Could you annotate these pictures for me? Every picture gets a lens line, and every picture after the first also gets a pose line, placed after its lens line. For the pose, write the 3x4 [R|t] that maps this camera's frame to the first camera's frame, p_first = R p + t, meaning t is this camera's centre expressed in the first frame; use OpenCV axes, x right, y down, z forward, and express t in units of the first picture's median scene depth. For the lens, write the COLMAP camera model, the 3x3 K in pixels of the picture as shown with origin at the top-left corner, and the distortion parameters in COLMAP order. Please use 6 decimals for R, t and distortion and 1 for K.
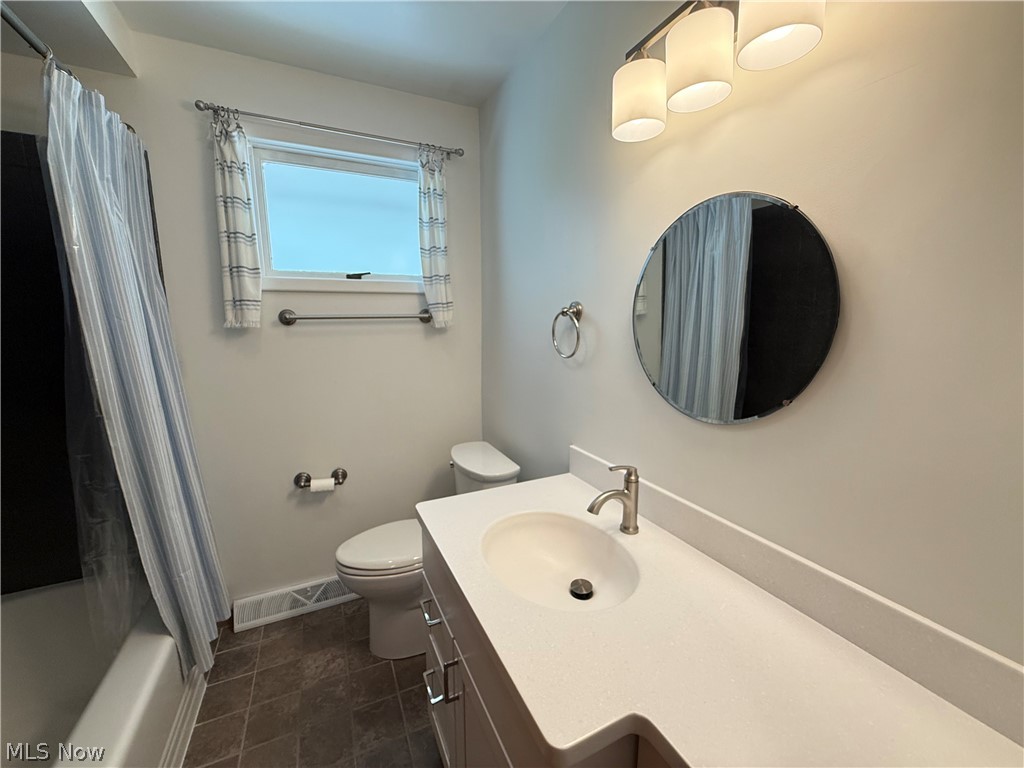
lens RADIAL K [[408.4, 0, 510.9], [0, 408.4, 385.1], [0, 0, 1]] dist [0.000797, -0.000022]
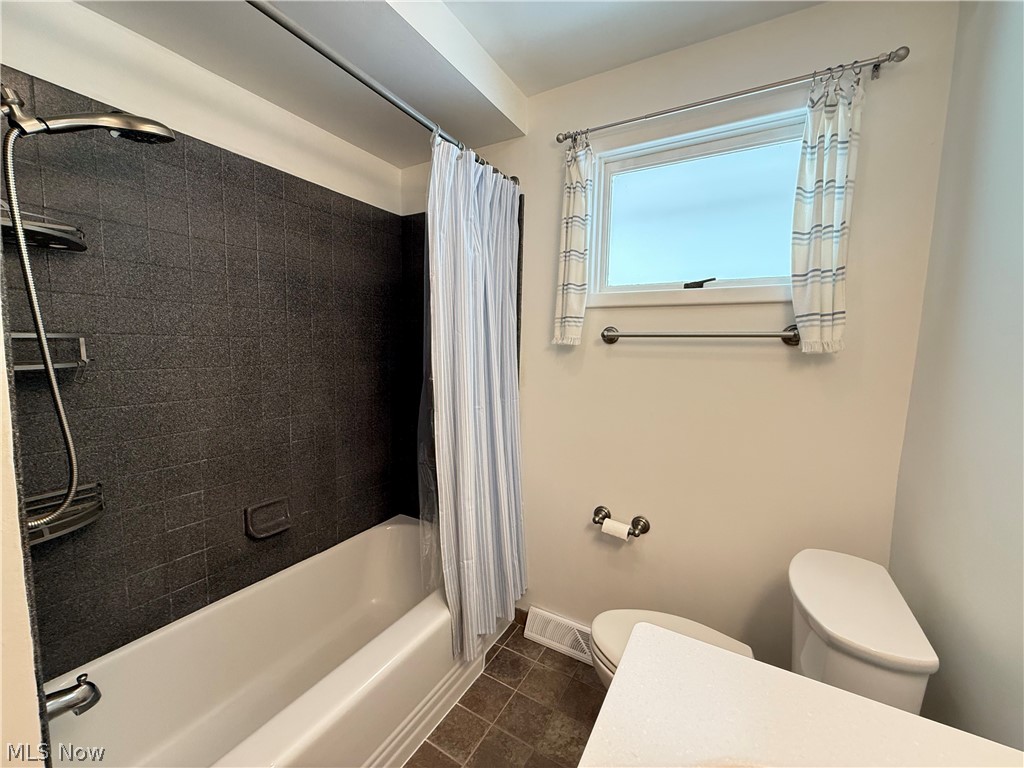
lens RADIAL K [[408.4, 0, 510.9], [0, 408.4, 385.1], [0, 0, 1]] dist [0.000797, -0.000022]
pose [[0.563927, 0.097154, -0.820090, 0.095148], [-0.157450, 0.987489, 0.008716, -0.028305], [0.810676, 0.124207, 0.572168, 0.312815]]
